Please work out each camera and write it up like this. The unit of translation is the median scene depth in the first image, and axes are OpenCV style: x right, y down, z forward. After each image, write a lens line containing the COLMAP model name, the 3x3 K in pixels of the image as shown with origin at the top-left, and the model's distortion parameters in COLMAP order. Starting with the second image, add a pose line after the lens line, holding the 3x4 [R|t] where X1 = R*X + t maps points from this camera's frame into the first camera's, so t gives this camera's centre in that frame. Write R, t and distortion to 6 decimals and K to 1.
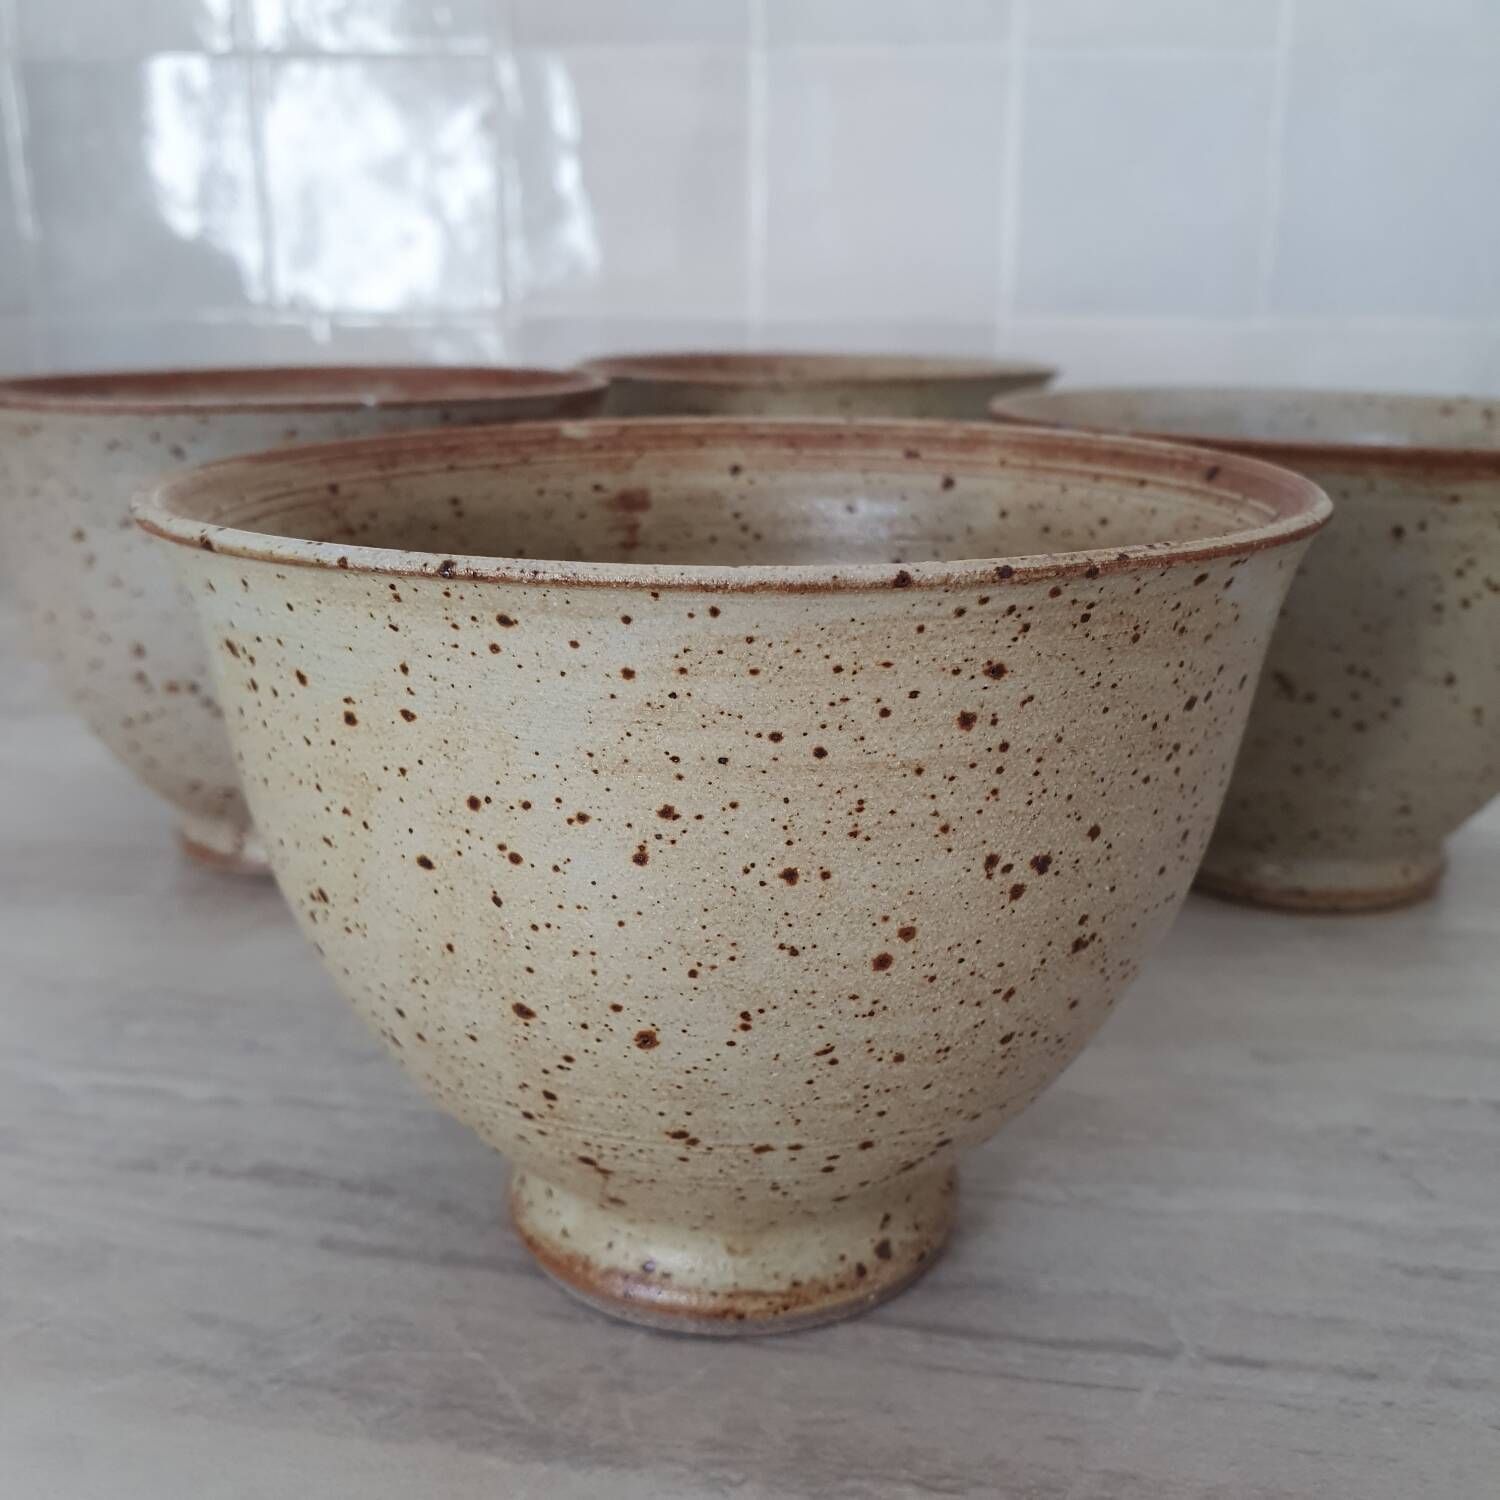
lens RADIAL K [[1611.3, 0, 752.0], [0, 1611.3, 744.9], [0, 0, 1]] dist [-0.045118, 0.000000]
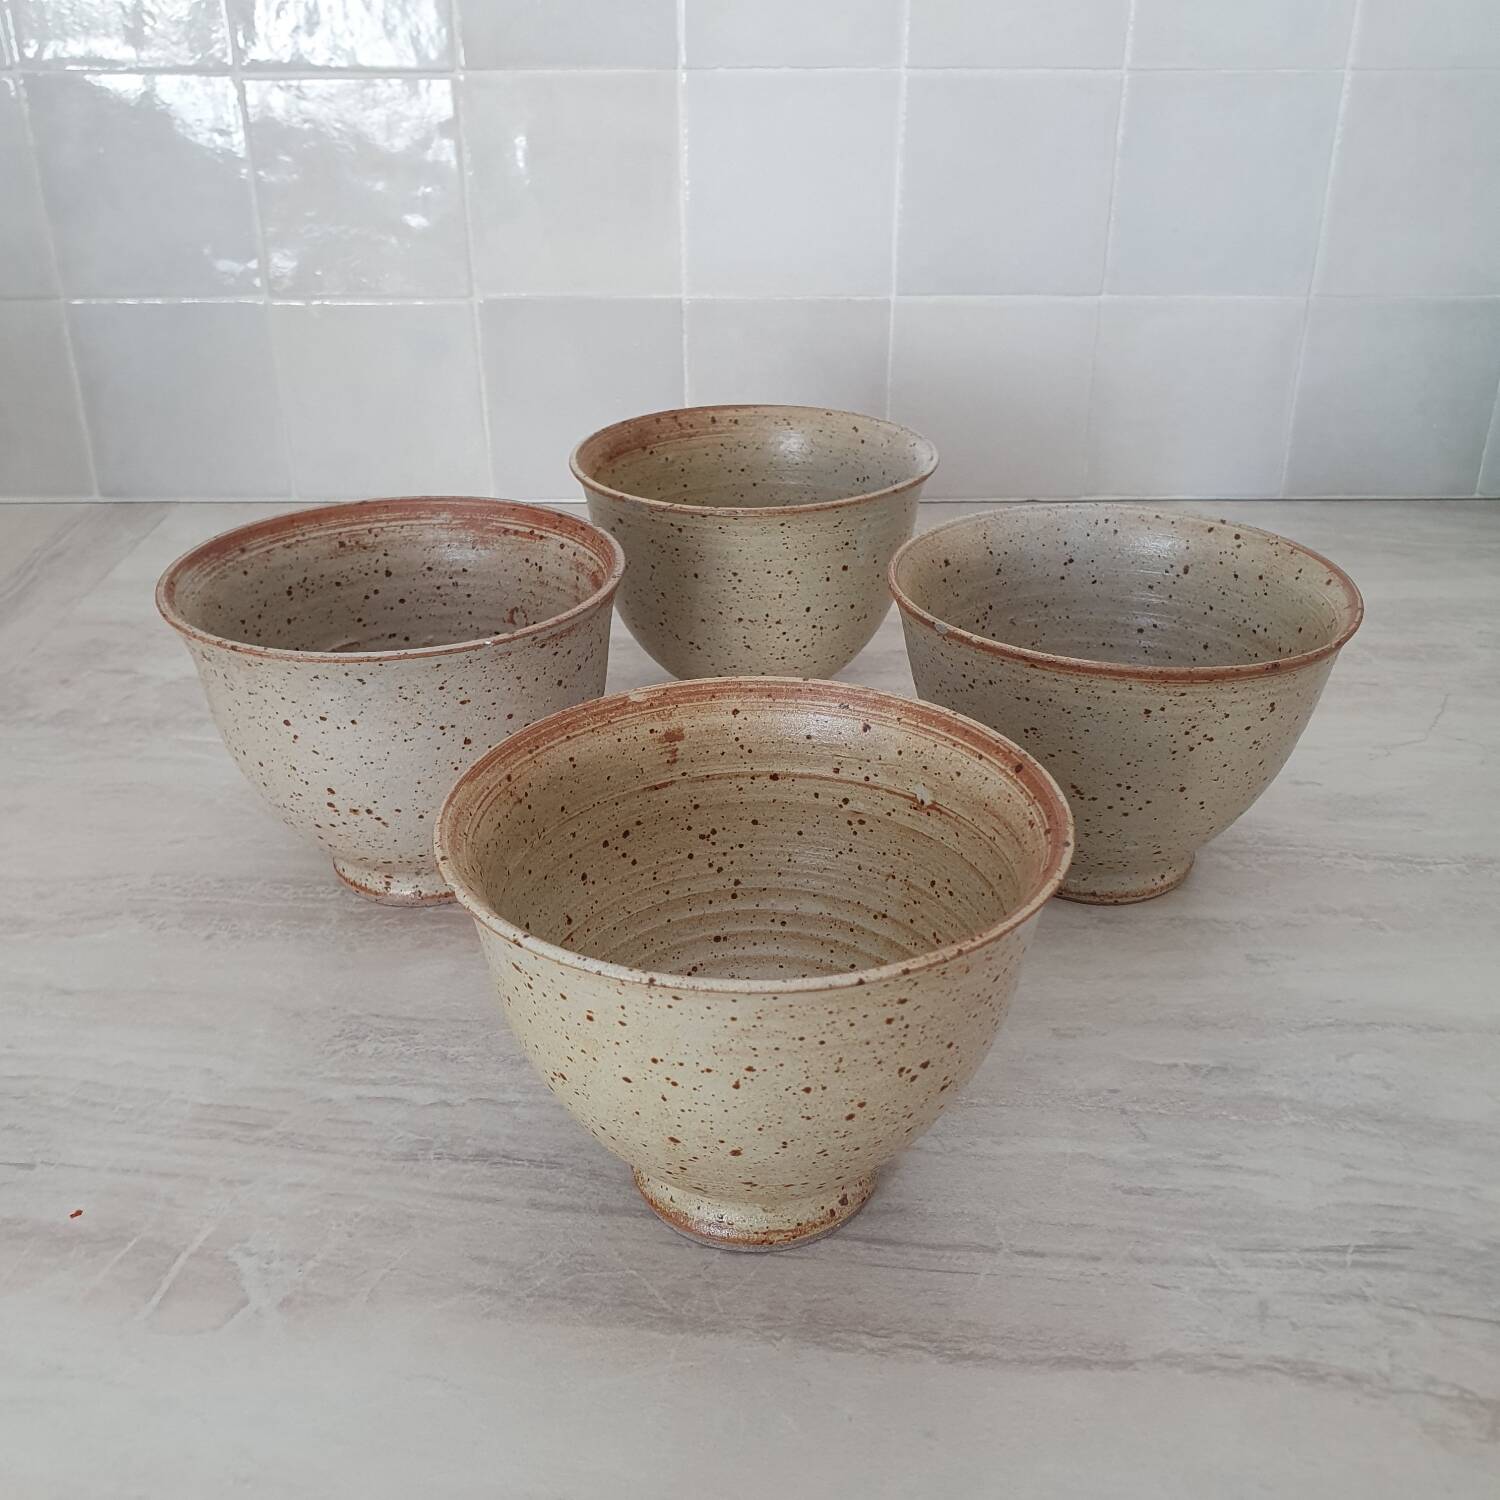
lens RADIAL K [[1549.4, 0, 753.7], [0, 1549.4, 722.1], [0, 0, 1]] dist [-0.009267, 0.000000]
pose [[0.997405, -0.037724, 0.061315, -0.116451], [0.026554, 0.984436, 0.173724, -0.570020], [-0.066914, -0.171645, 0.982884, -0.694865]]
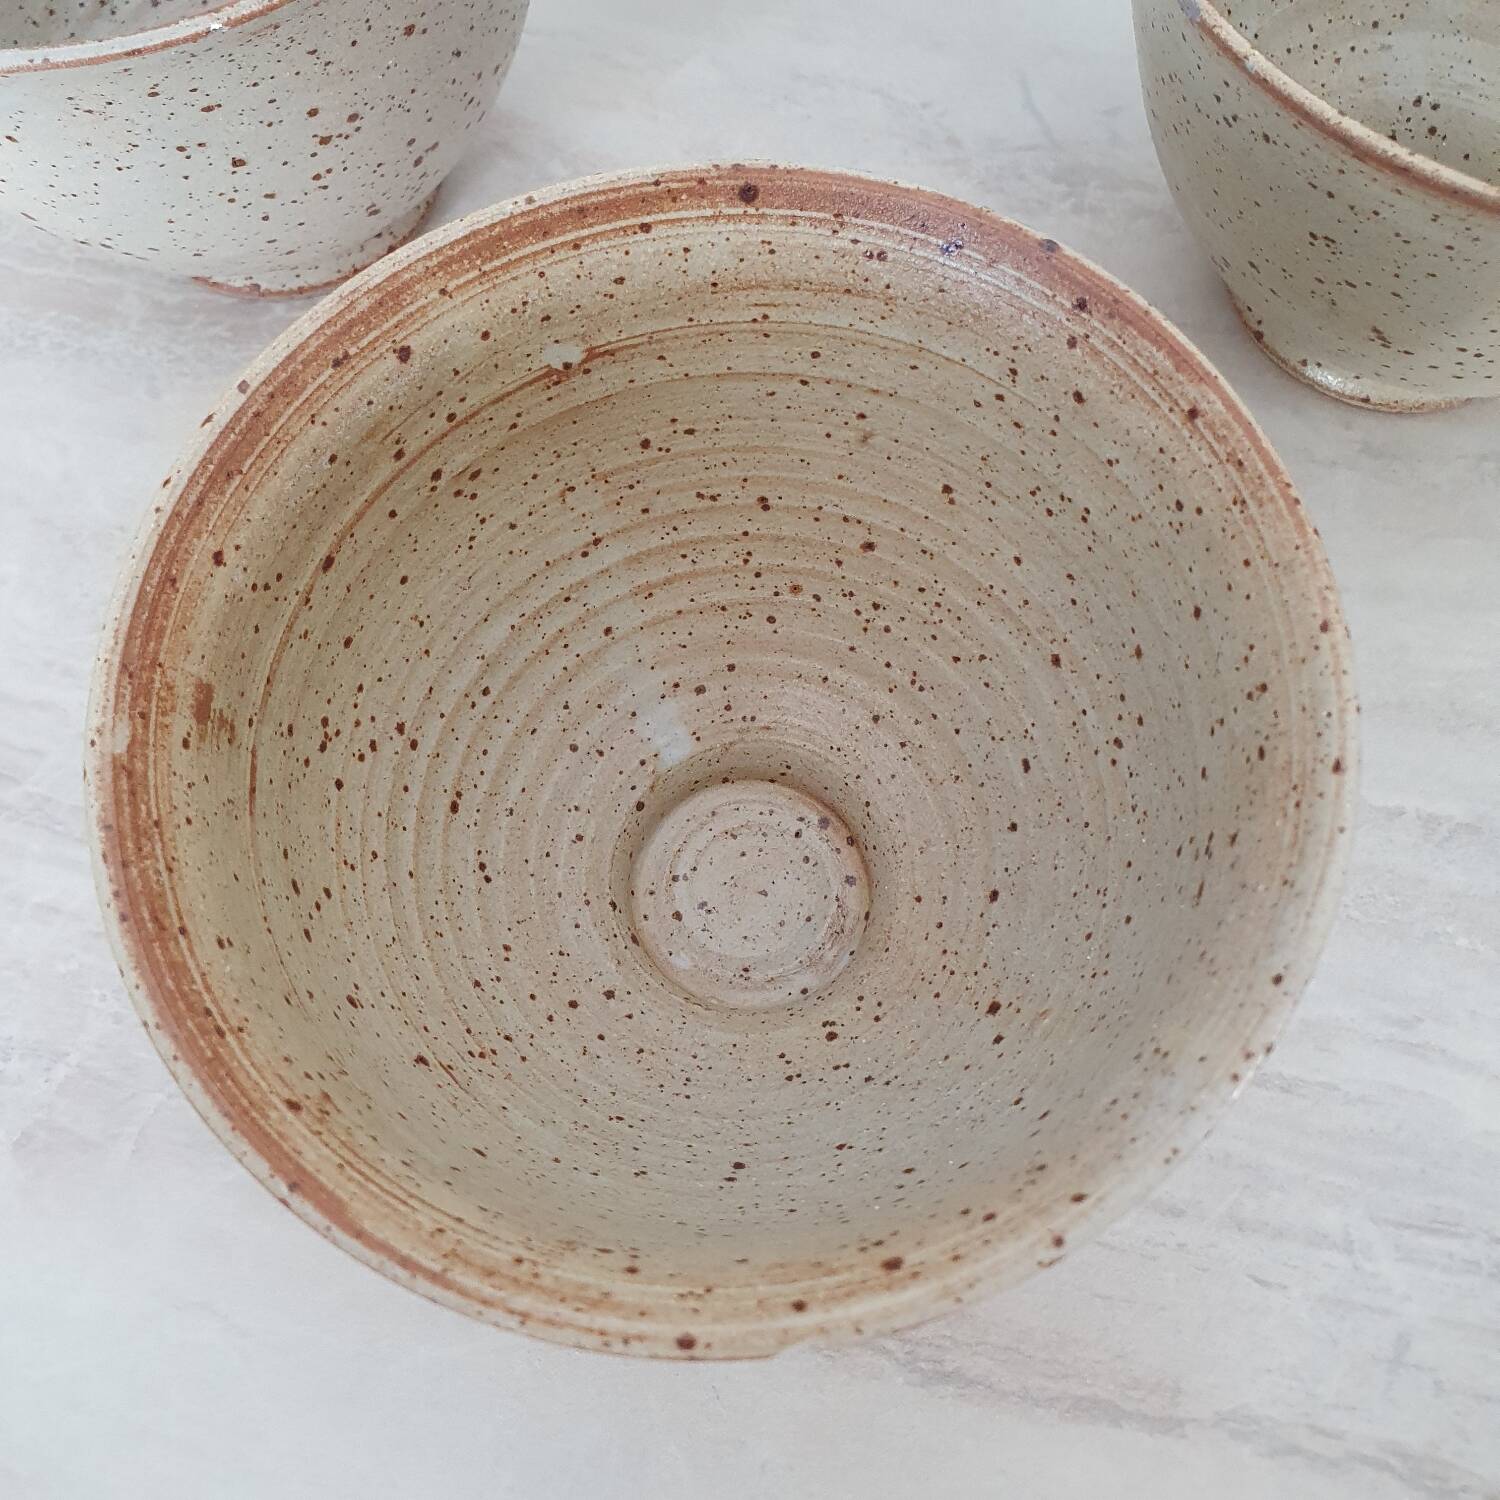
lens RADIAL K [[1549.4, 0, 781.5], [0, 1549.4, 758.3], [0, 0, 1]] dist [-0.009267, 0.000000]
pose [[0.276707, -0.903122, 0.328335, -0.332118], [0.263600, 0.399905, 0.877833, -0.902114], [-0.924093, -0.156354, 0.348719, 0.676760]]
